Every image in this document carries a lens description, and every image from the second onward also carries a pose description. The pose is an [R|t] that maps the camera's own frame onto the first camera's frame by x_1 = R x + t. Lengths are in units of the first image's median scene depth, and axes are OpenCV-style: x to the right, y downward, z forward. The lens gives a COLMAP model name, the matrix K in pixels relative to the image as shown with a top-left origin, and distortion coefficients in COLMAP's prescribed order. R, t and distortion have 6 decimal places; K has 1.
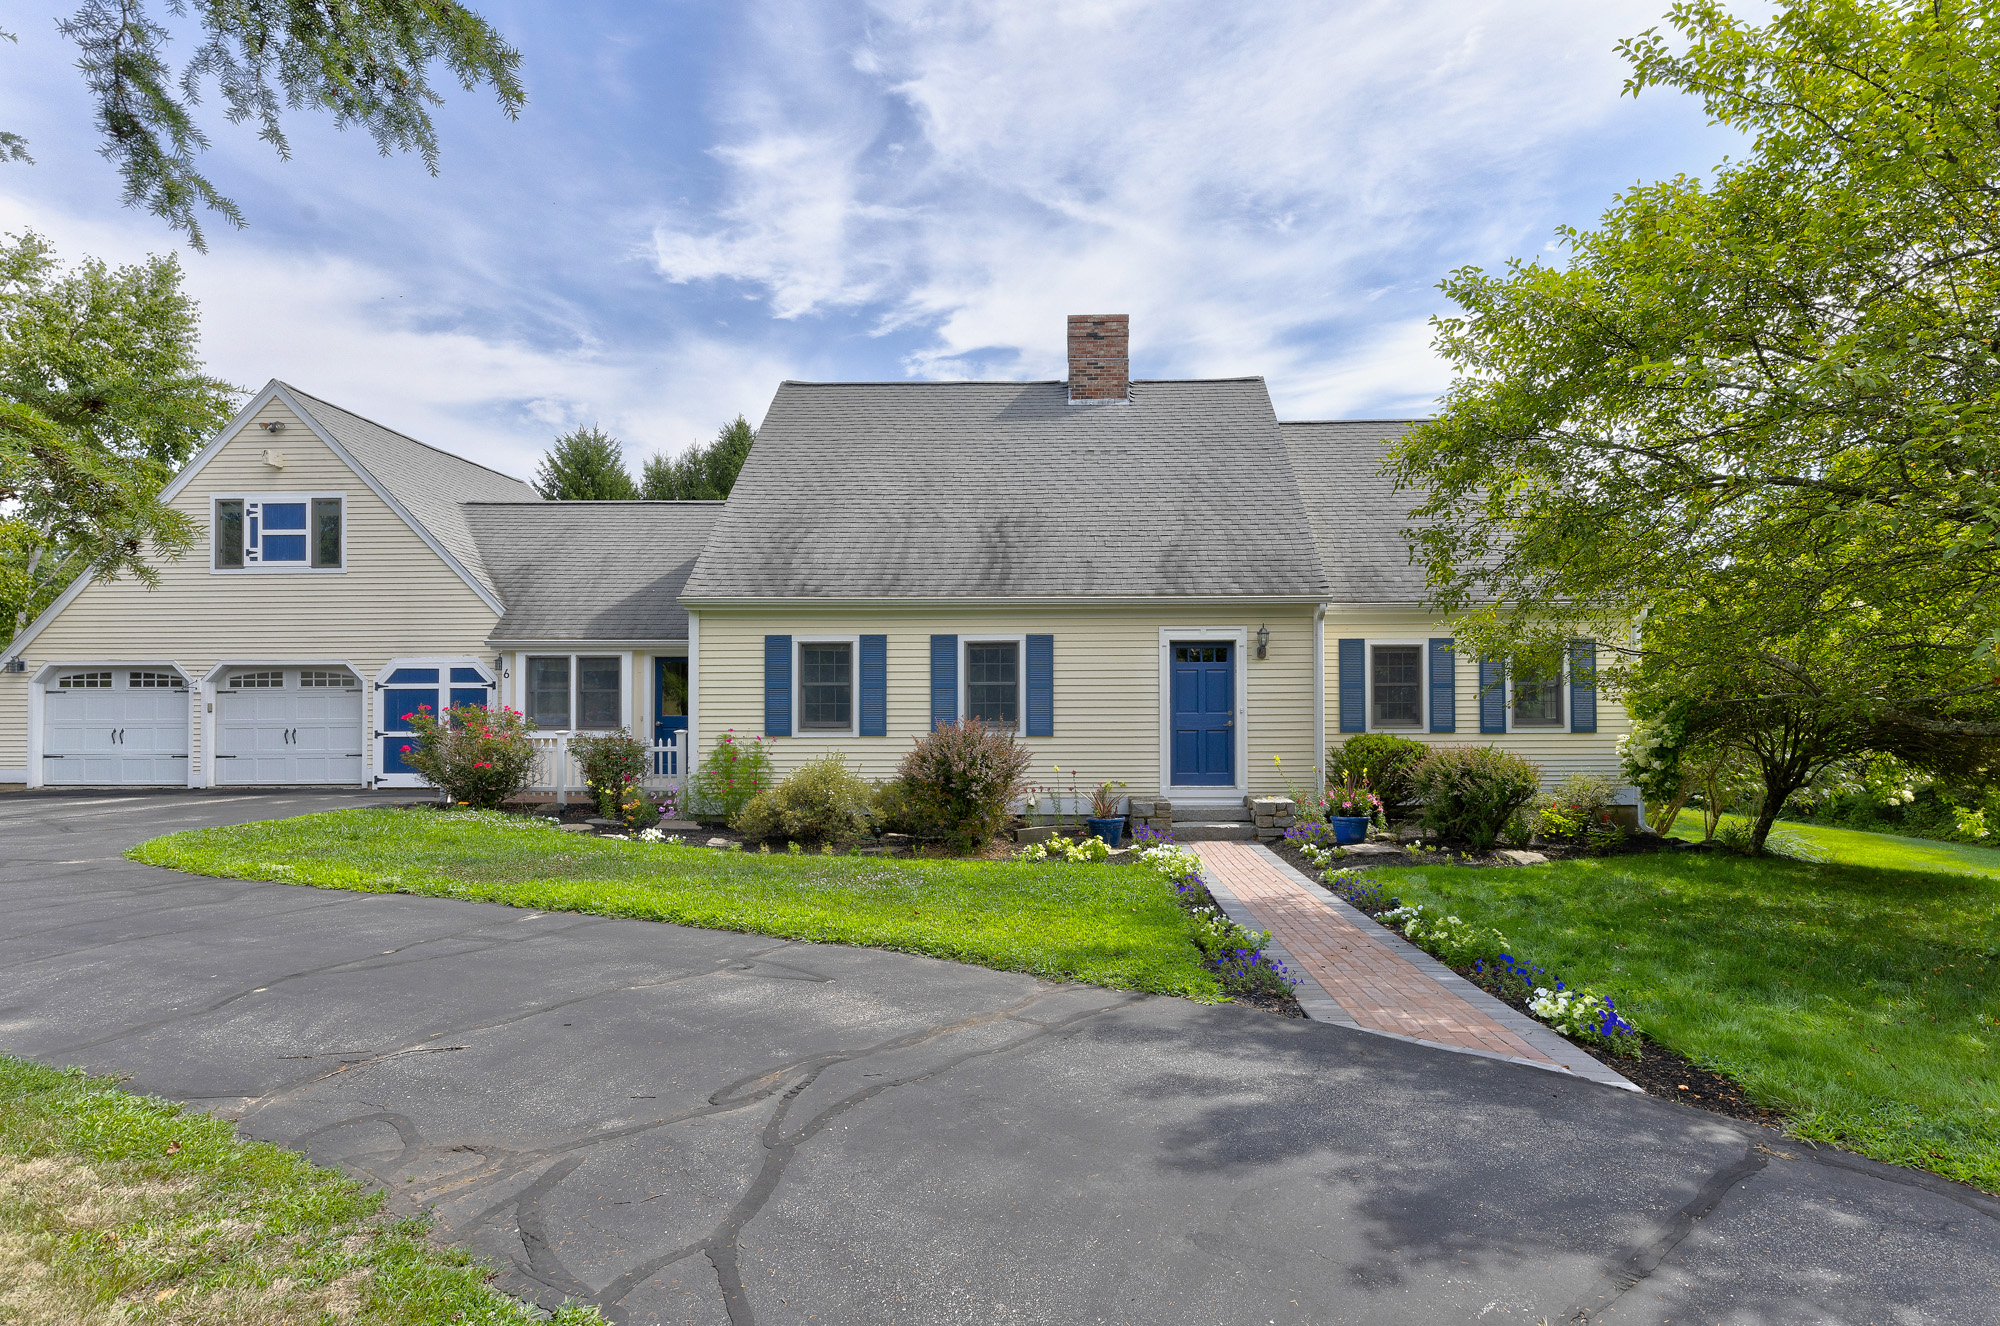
lens RADIAL K [[932.9, 0, 1080.7], [0, 932.9, 691.1], [0, 0, 1]] dist [0.002501, -0.000110]
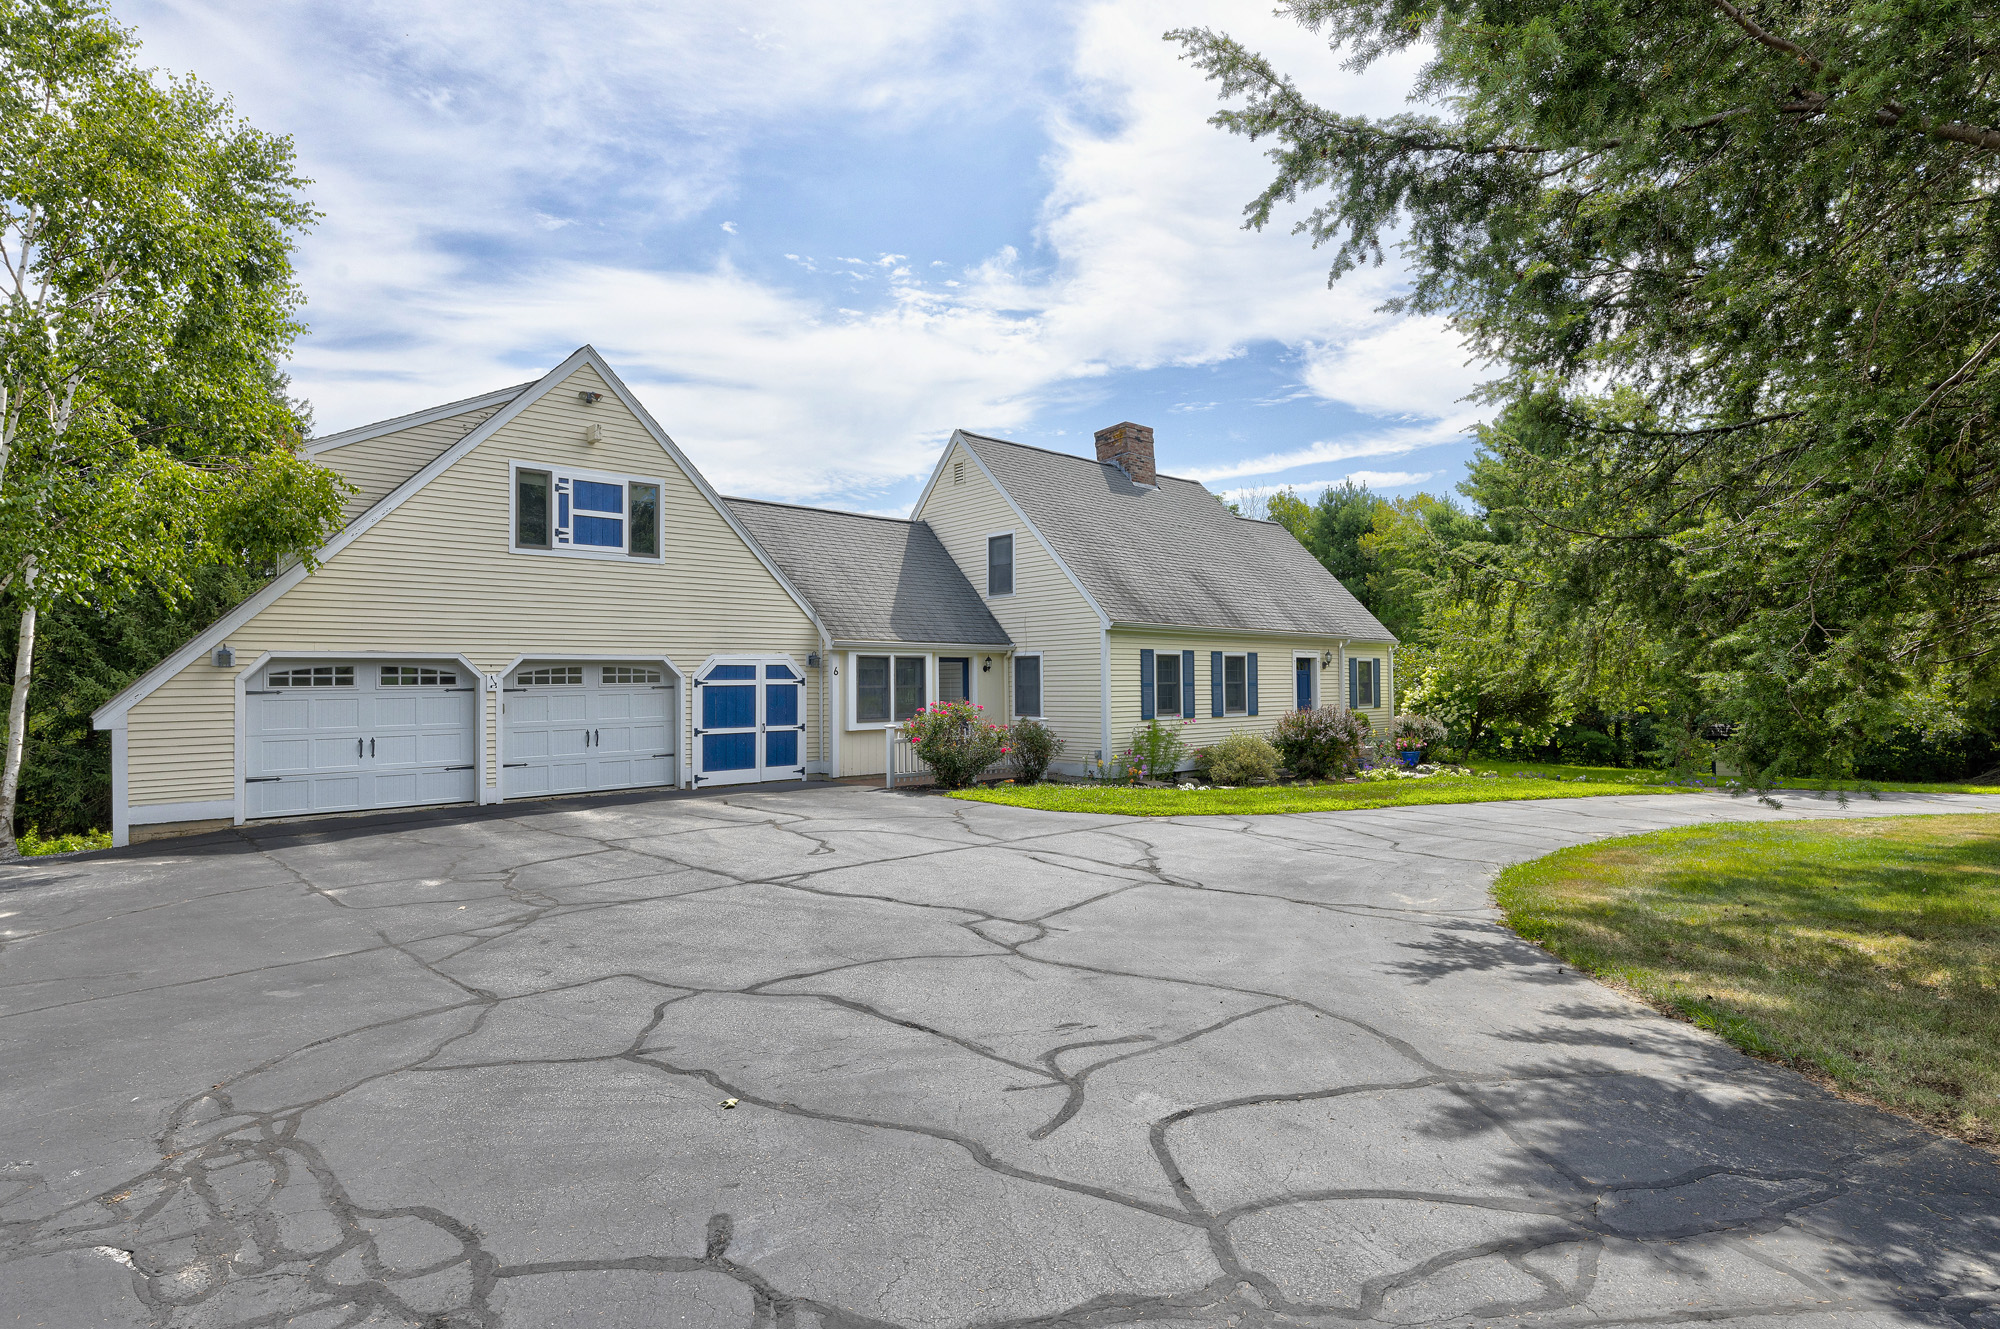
lens RADIAL K [[1042.7, 0, 984.4], [0, 1042.7, 657.2], [0, 0, 1]] dist [-0.002605, -0.000490]
pose [[0.711401, 0.012772, 0.702670, -1.297906], [-0.005808, 0.999908, -0.012295, -0.020442], [-0.702762, 0.004665, 0.711410, 0.014243]]
